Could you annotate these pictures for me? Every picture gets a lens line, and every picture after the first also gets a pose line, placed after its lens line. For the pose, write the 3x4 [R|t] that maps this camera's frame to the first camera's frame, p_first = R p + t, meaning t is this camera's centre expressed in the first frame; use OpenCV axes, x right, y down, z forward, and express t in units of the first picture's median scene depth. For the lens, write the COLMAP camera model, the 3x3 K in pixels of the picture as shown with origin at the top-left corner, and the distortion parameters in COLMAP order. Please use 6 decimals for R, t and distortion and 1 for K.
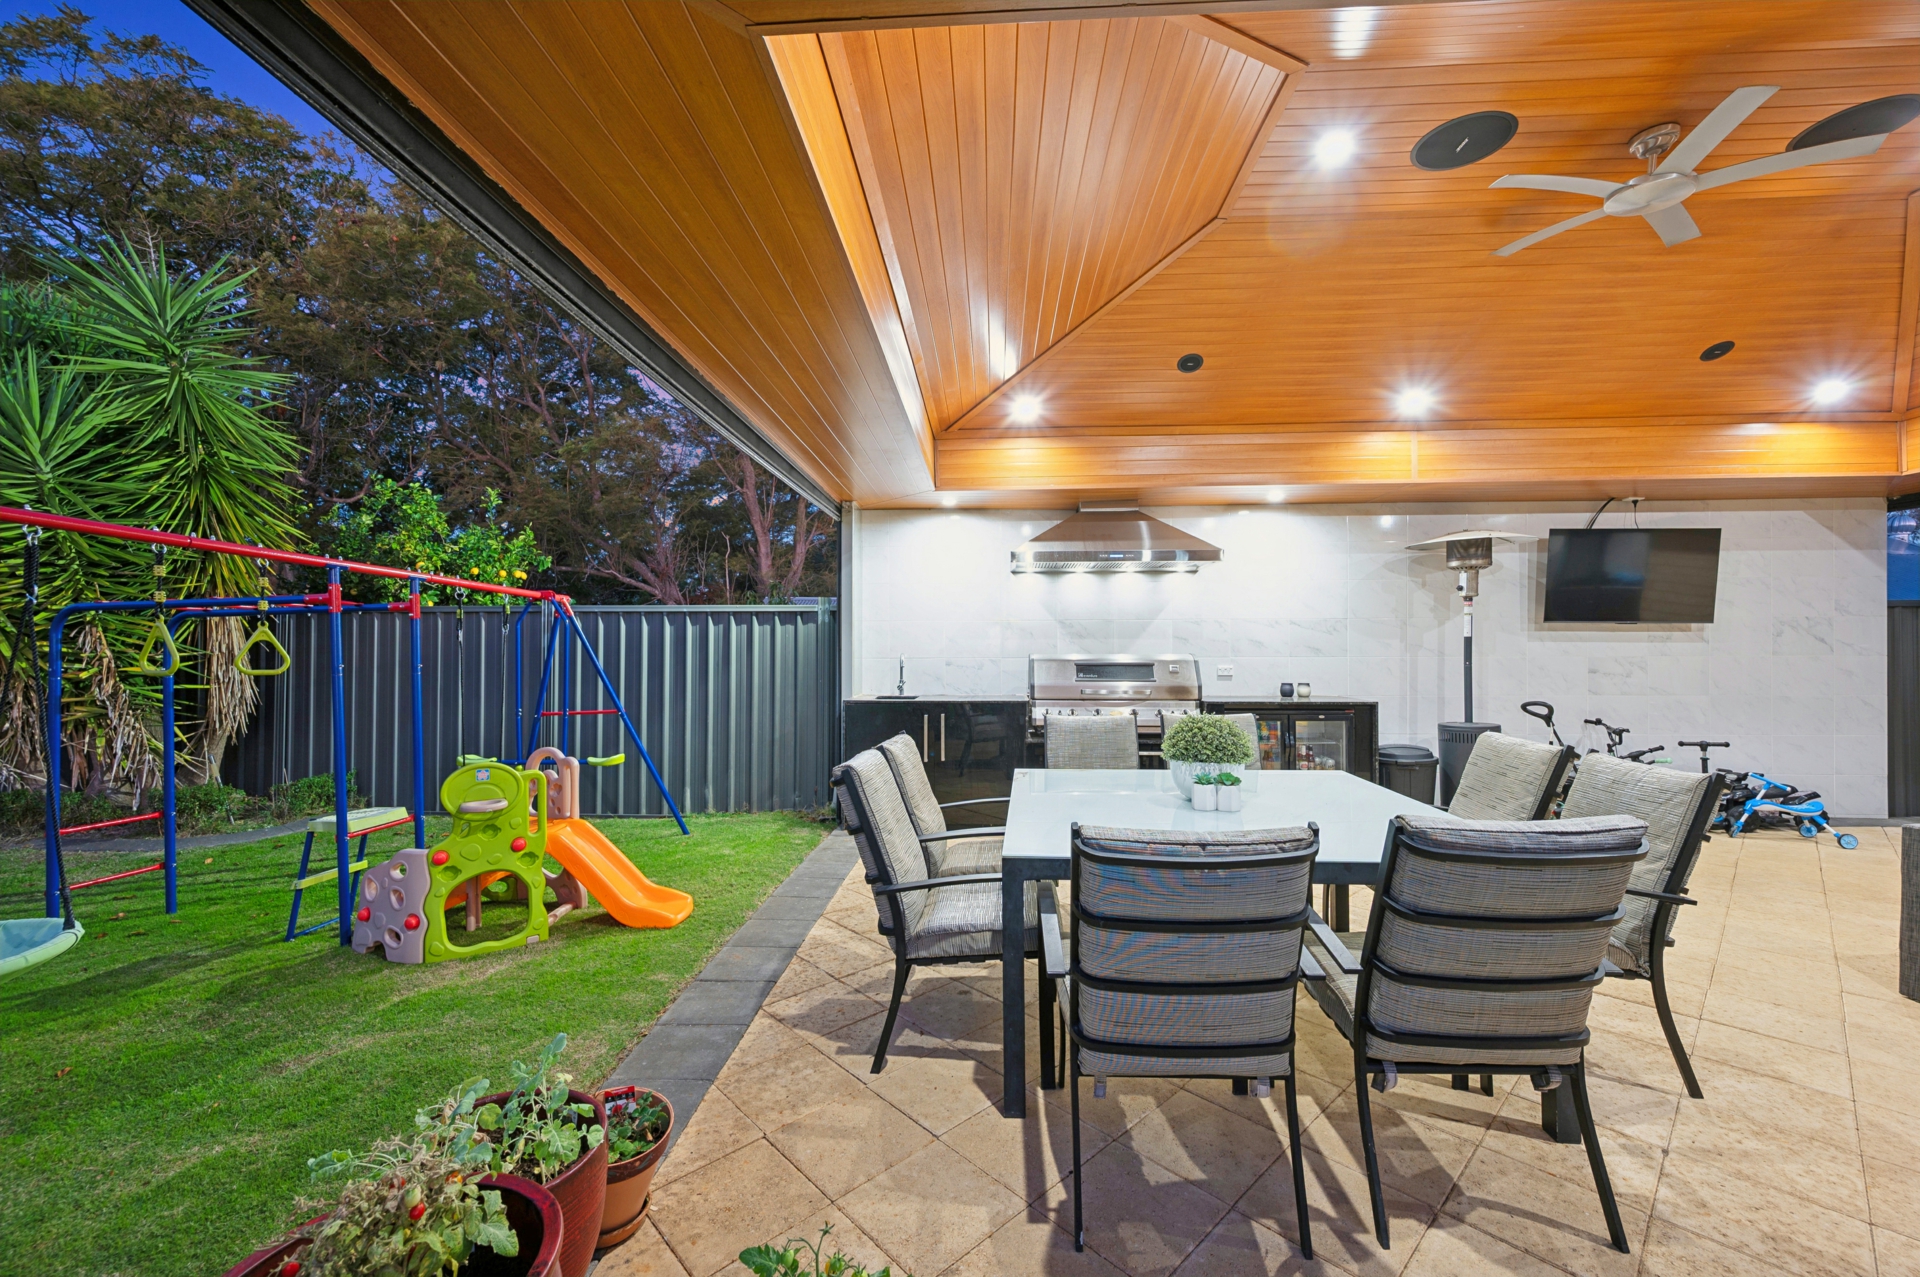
lens RADIAL K [[765.8, 0, 956.2], [0, 765.8, 649.7], [0, 0, 1]] dist [0.000728, -0.000282]
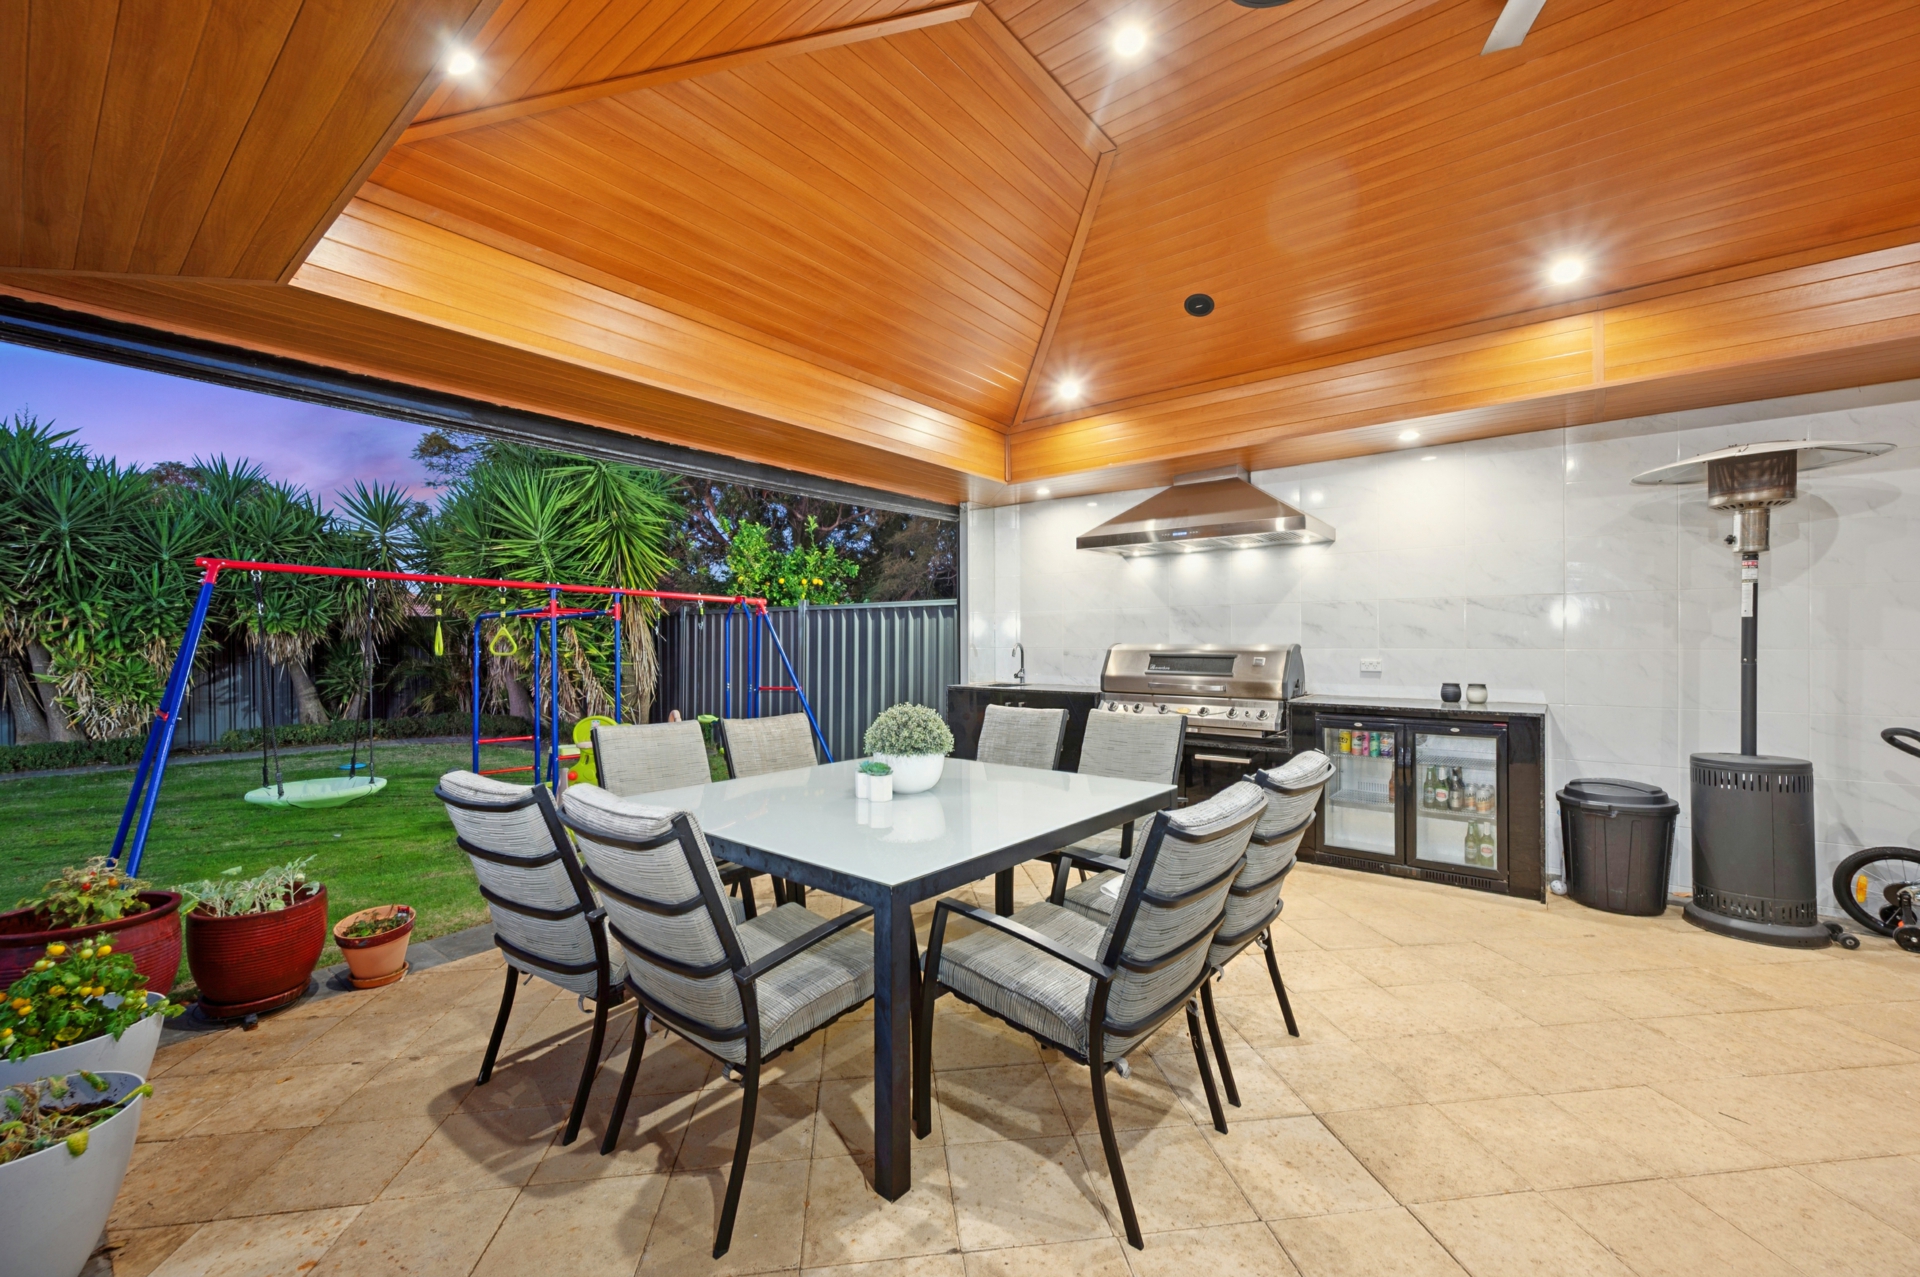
lens RADIAL K [[765.8, 0, 956.2], [0, 765.8, 649.7], [0, 0, 1]] dist [0.000728, -0.000282]
pose [[0.810242, 0.006952, -0.586055, 0.508759], [-0.000238, 0.999933, 0.011533, 0.002372], [0.586096, -0.009205, 0.810190, 0.120927]]
